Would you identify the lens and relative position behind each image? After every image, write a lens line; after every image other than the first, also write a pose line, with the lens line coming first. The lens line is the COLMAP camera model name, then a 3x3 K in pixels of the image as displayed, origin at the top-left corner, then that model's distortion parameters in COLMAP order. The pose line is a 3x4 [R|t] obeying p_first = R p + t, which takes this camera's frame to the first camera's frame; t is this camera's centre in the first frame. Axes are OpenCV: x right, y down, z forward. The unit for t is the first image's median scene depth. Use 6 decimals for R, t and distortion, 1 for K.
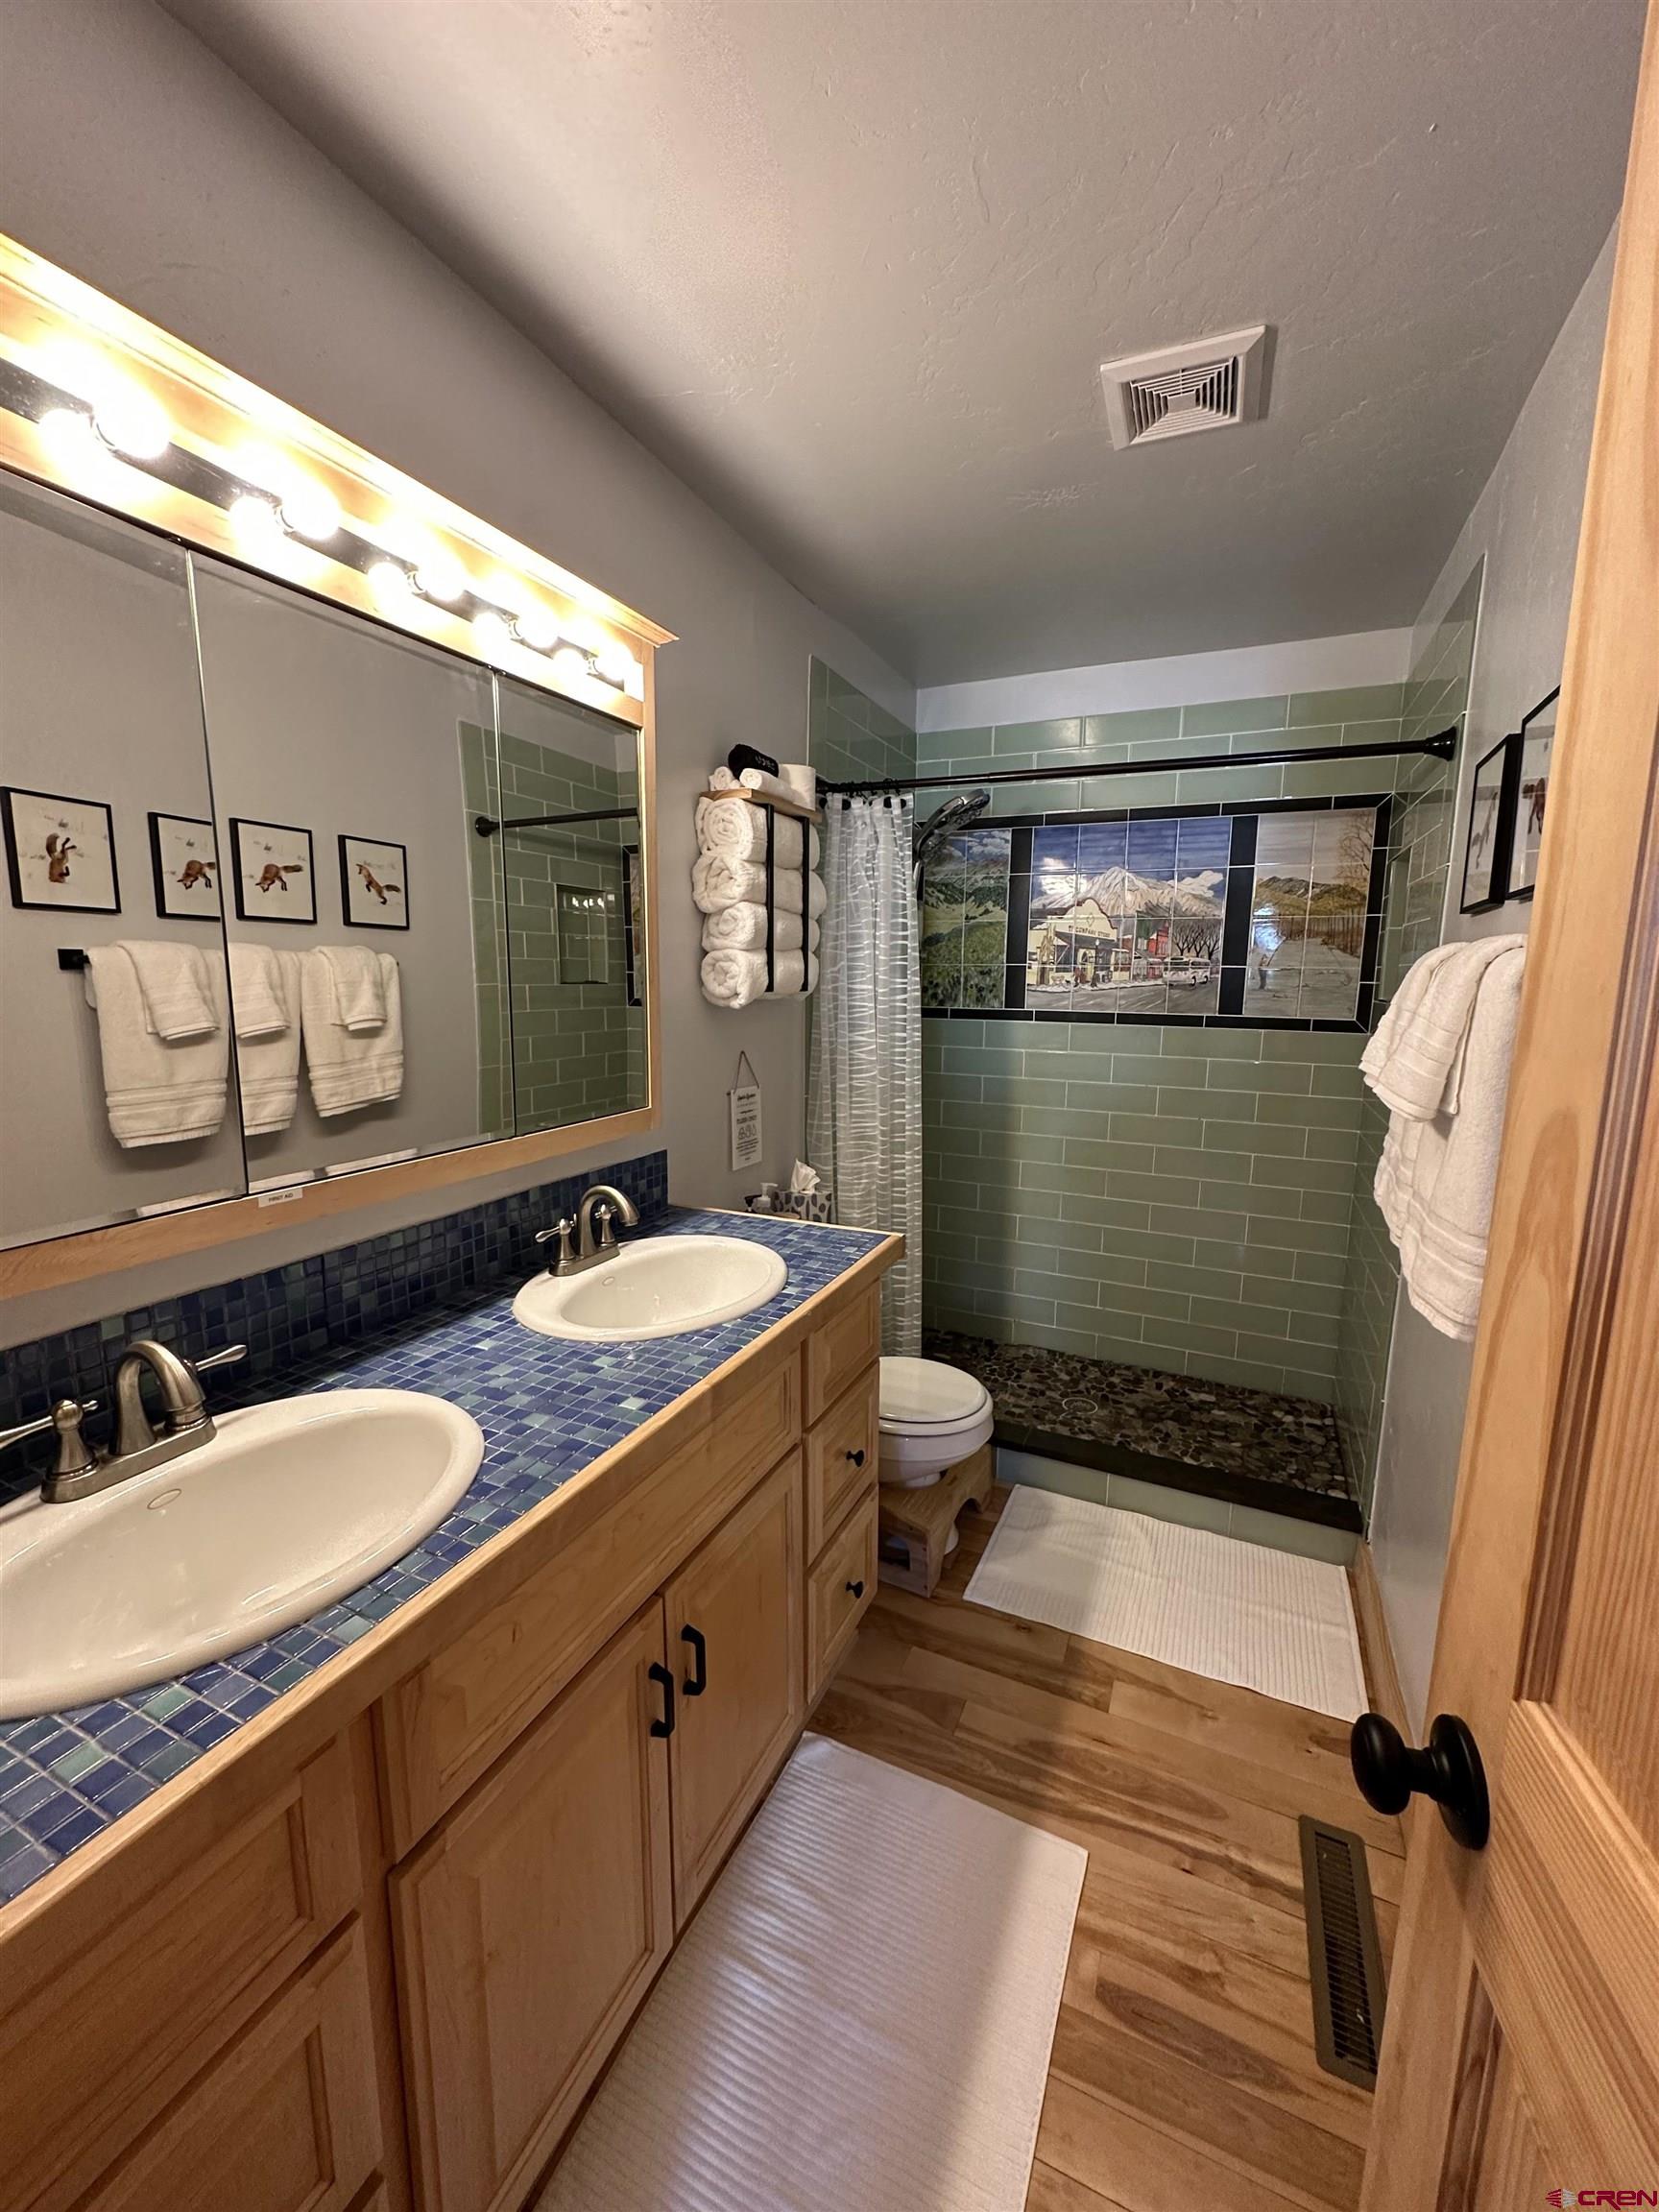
lens RADIAL K [[879.4, 0, 831.3], [0, 879.4, 1109.5], [0, 0, 1]] dist [-0.005385, 0.000575]
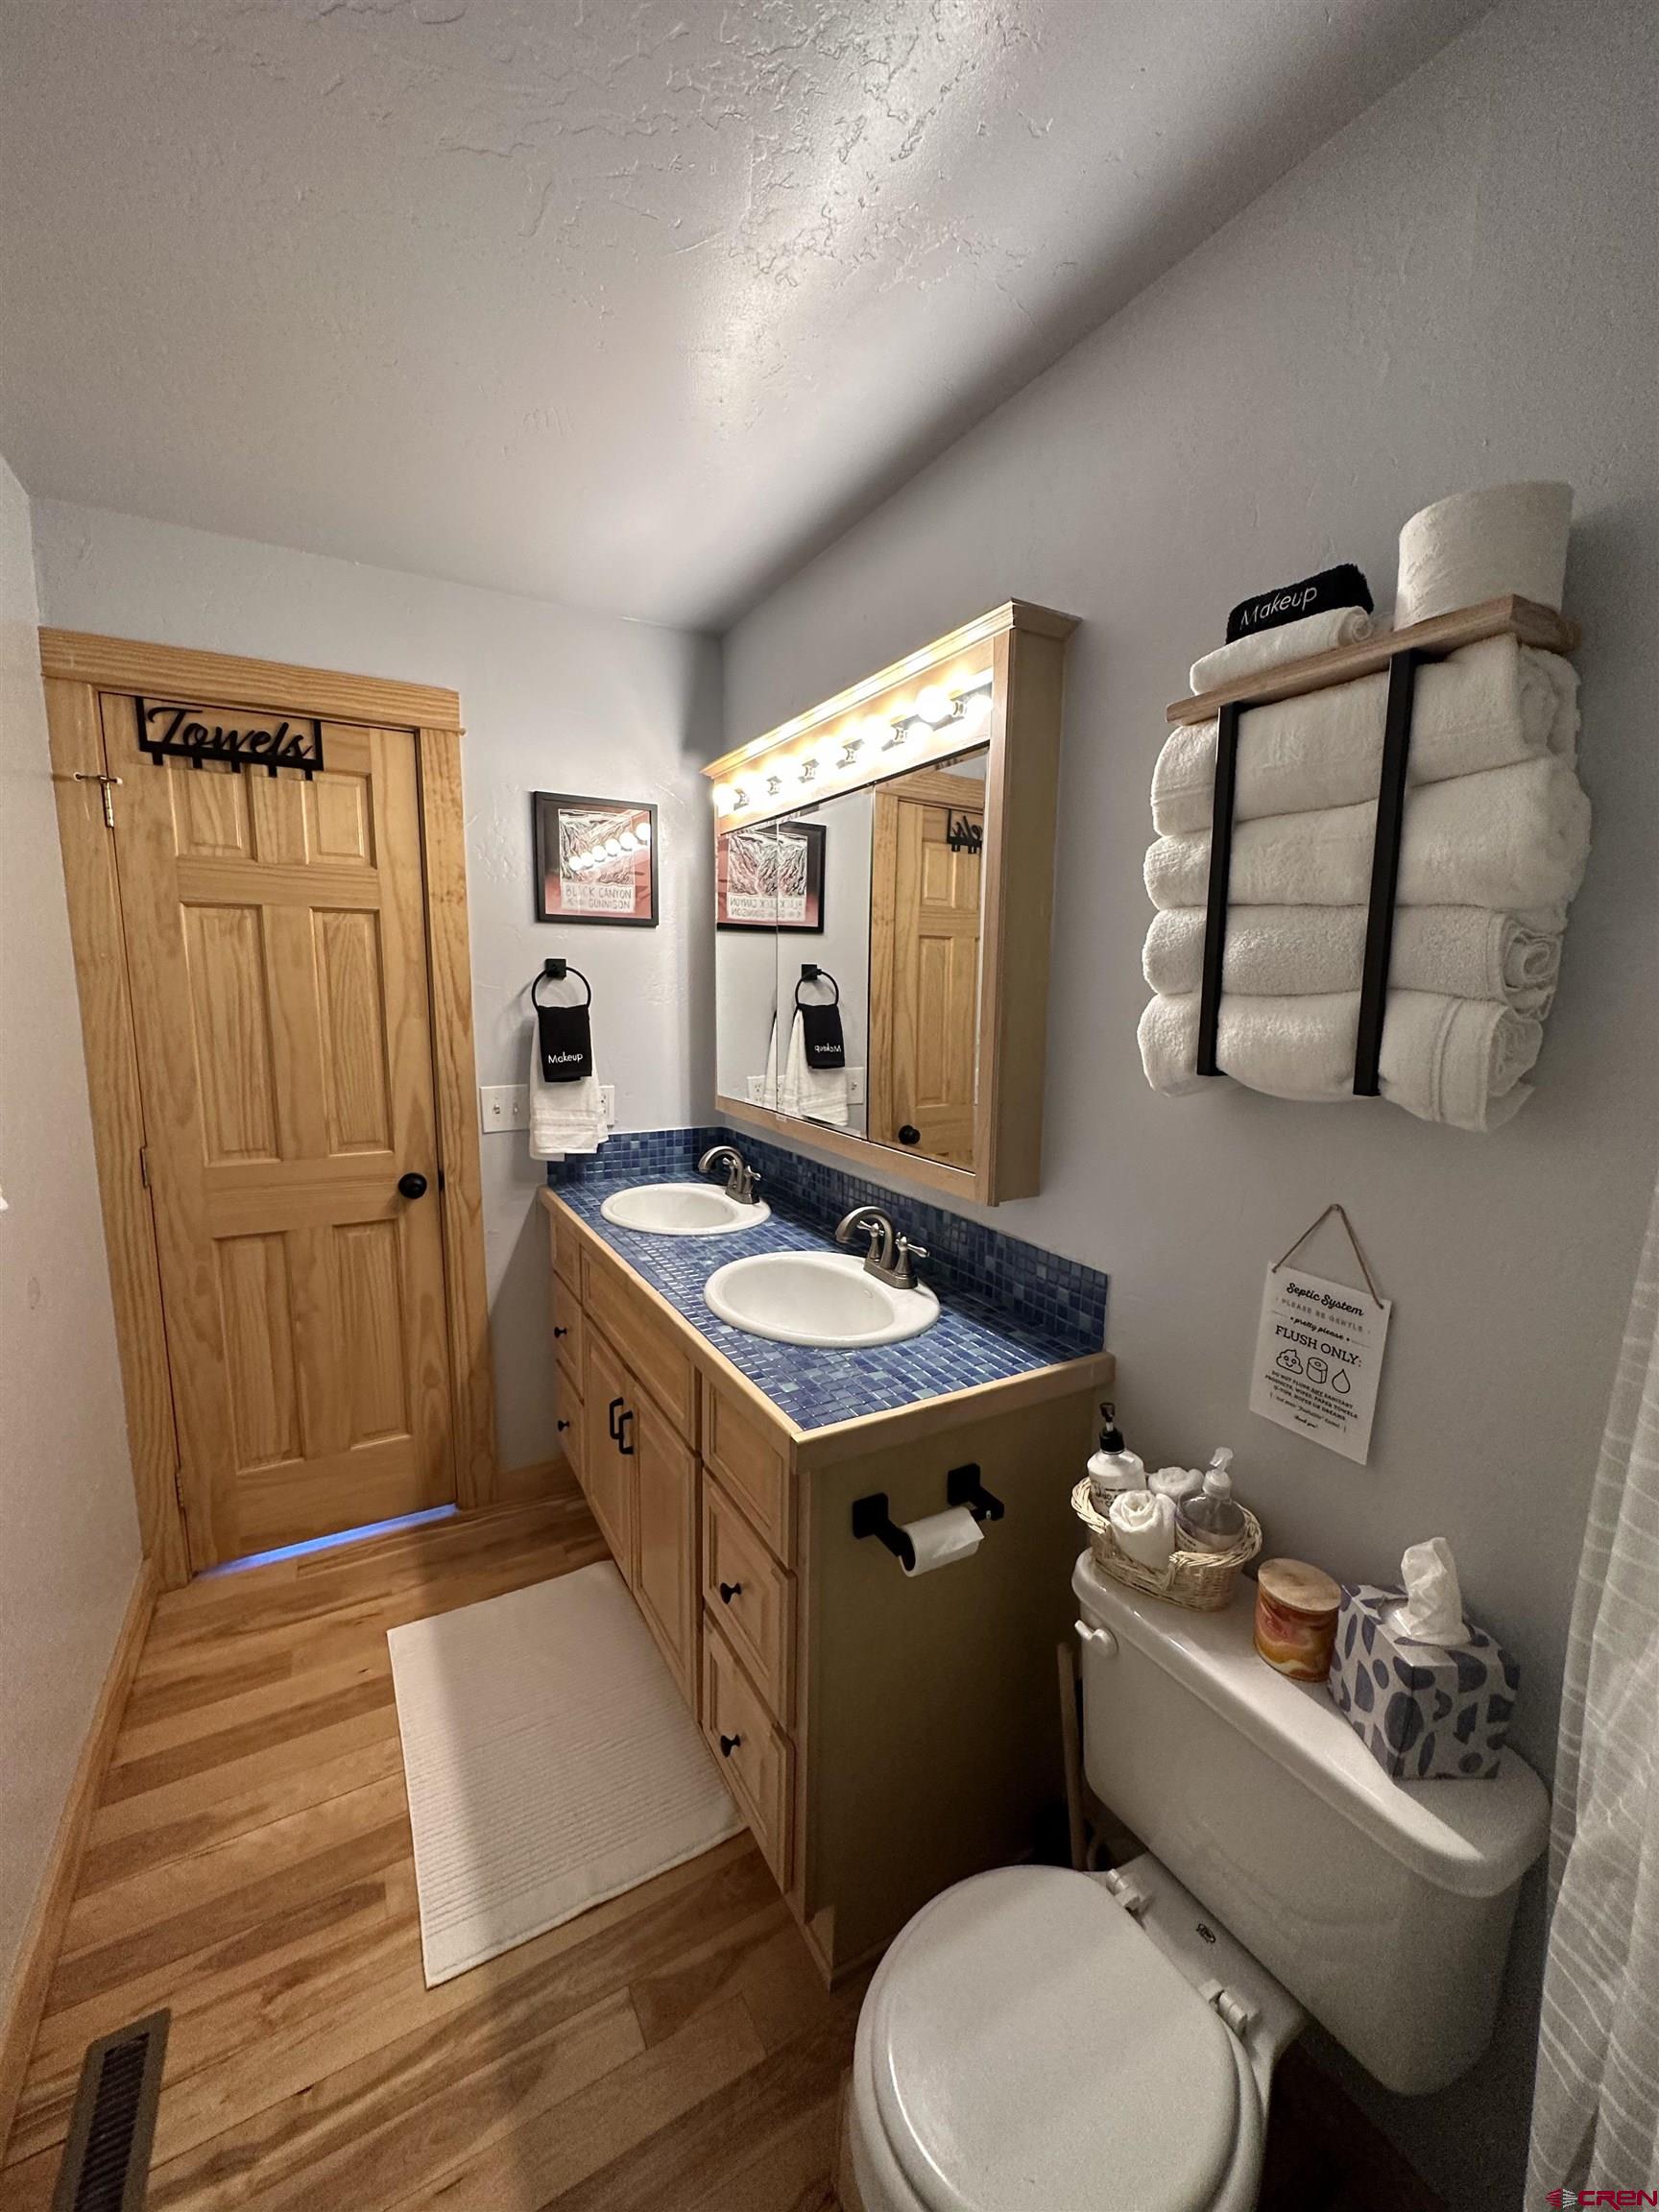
lens RADIAL K [[879.4, 0, 822.9], [0, 879.4, 1106.7], [0, 0, 1]] dist [-0.005385, 0.000575]
pose [[-0.588590, 0.101073, -0.802088, 0.358447], [-0.142862, 0.963535, 0.226252, -0.151946], [0.795709, 0.247758, -0.552688, 0.843125]]
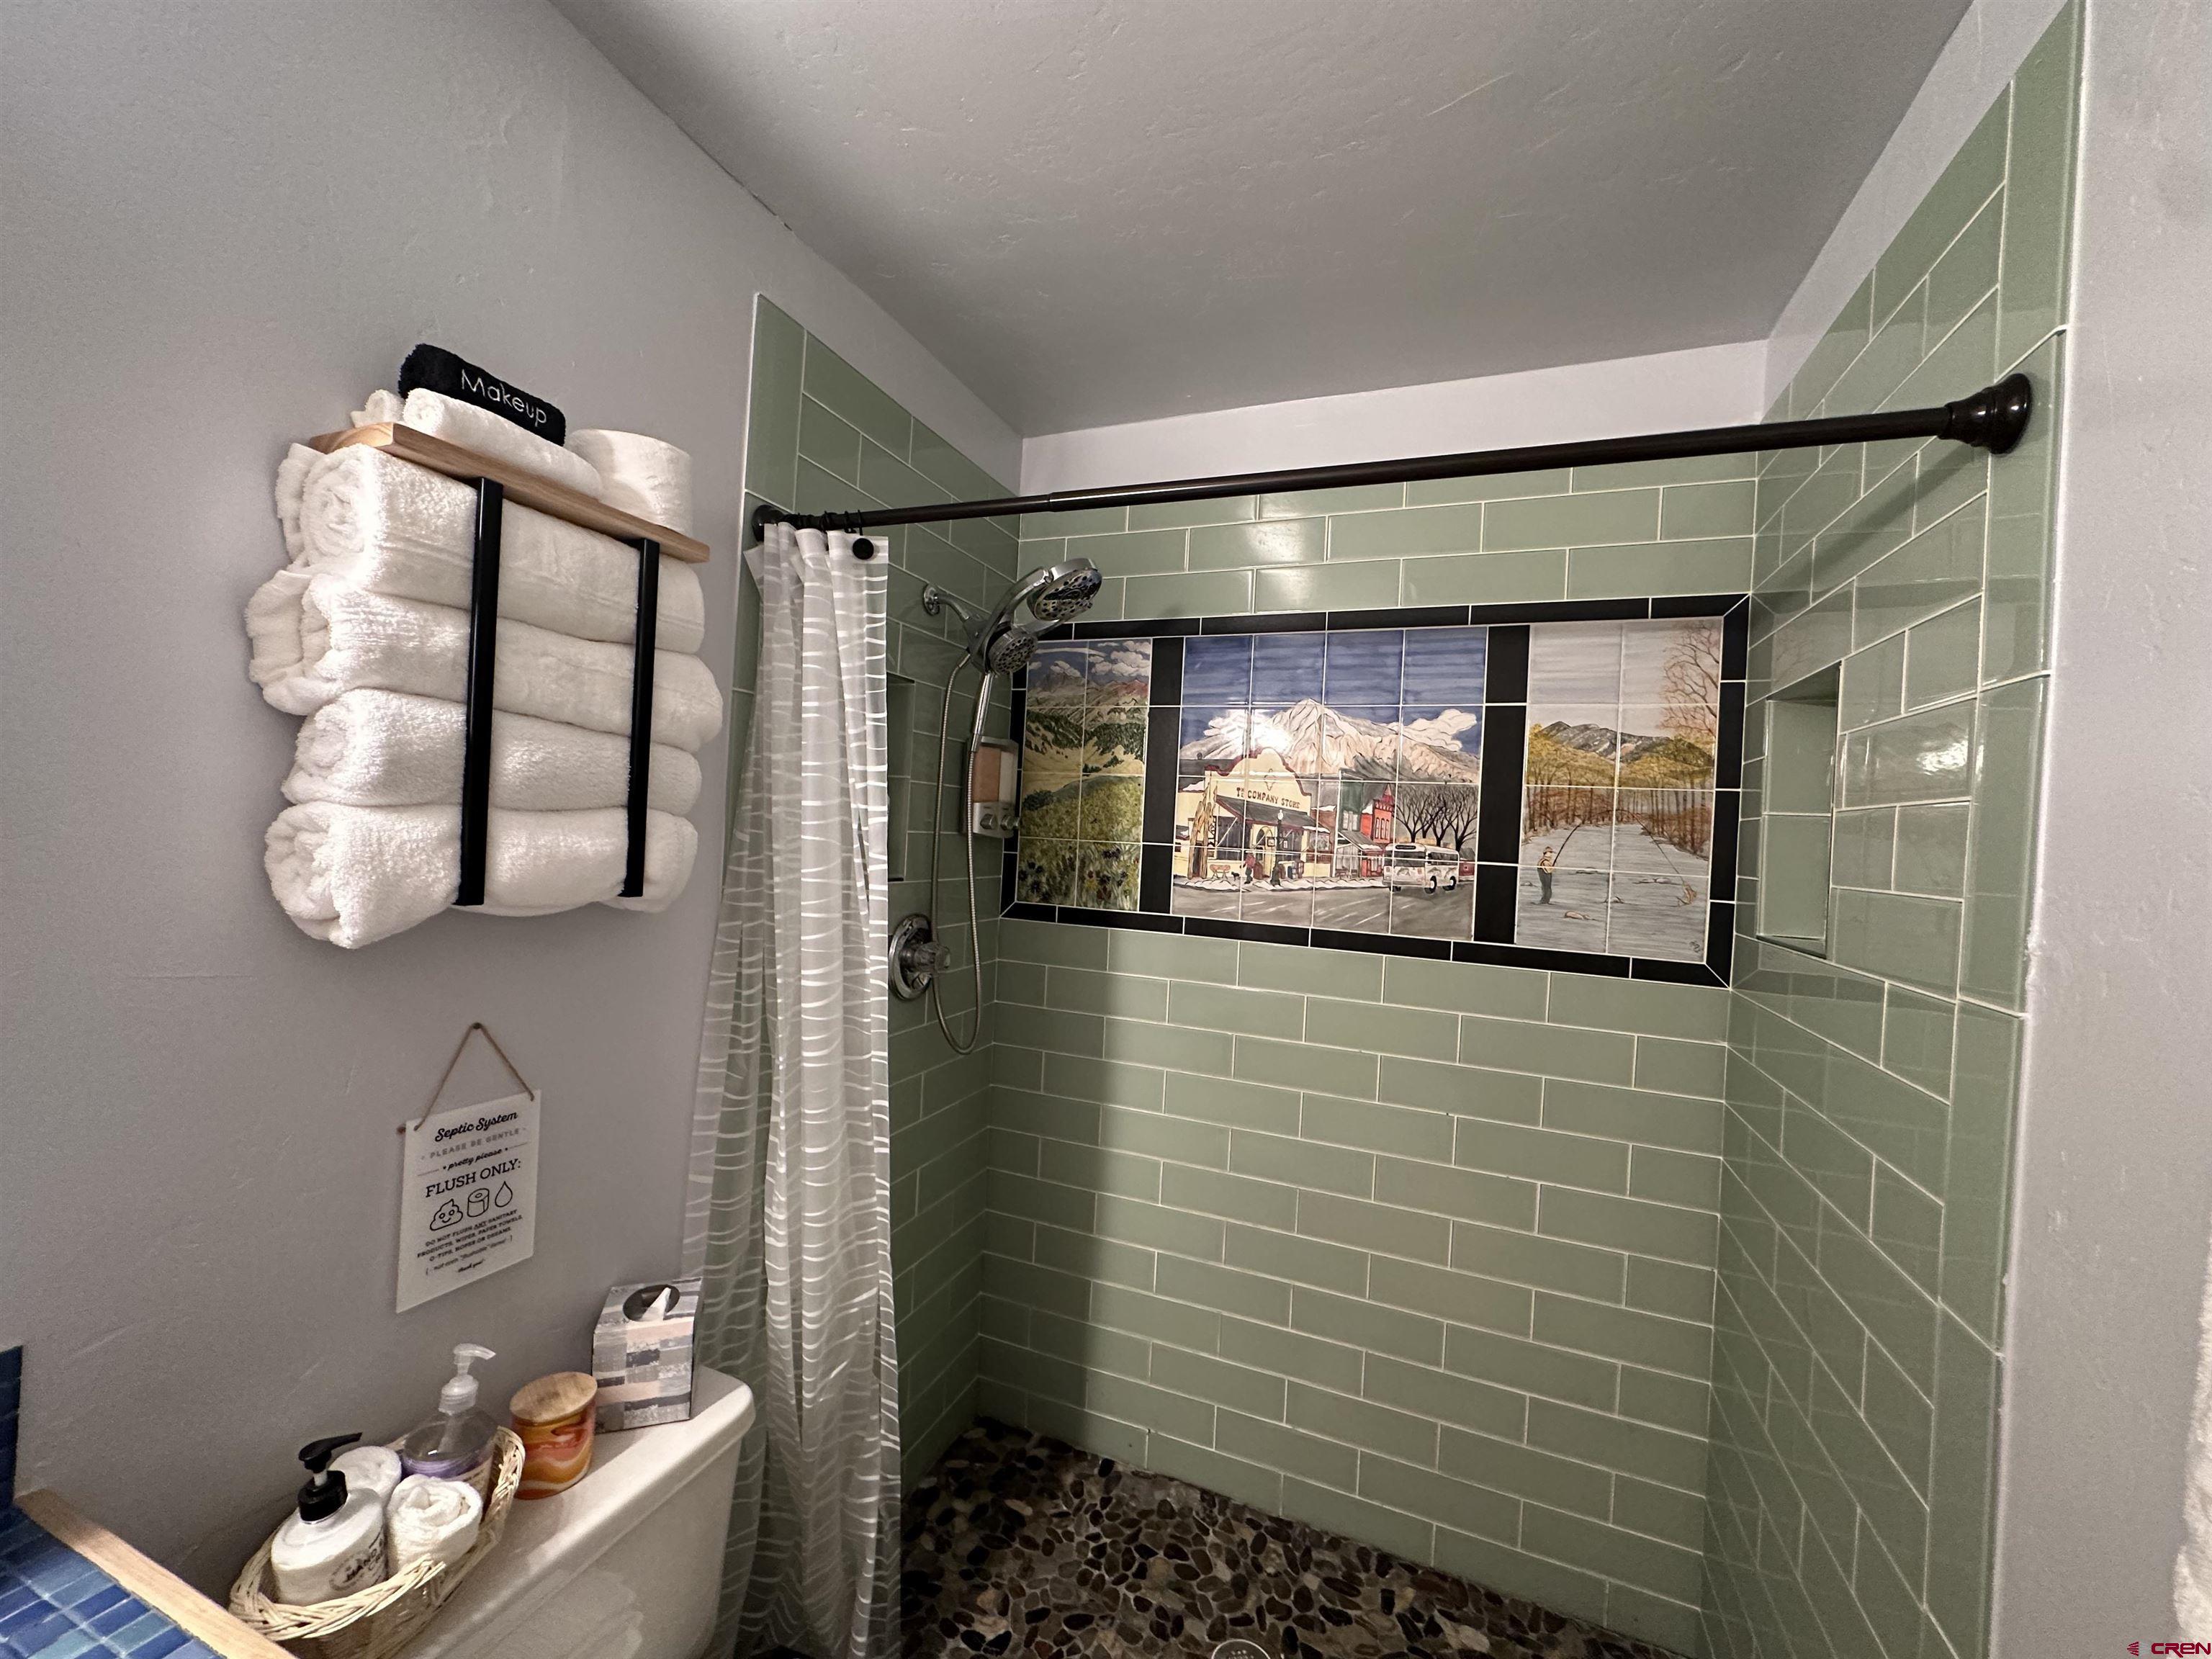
lens RADIAL K [[879.4, 0, 1104.6], [0, 879.4, 831.3], [0, 0, 1]] dist [-0.005385, 0.000575]
pose [[0.998095, 0.039868, 0.047090, 0.162728], [-0.032277, 0.987824, -0.152191, -0.087014], [-0.052584, 0.150381, 0.987229, 0.426251]]
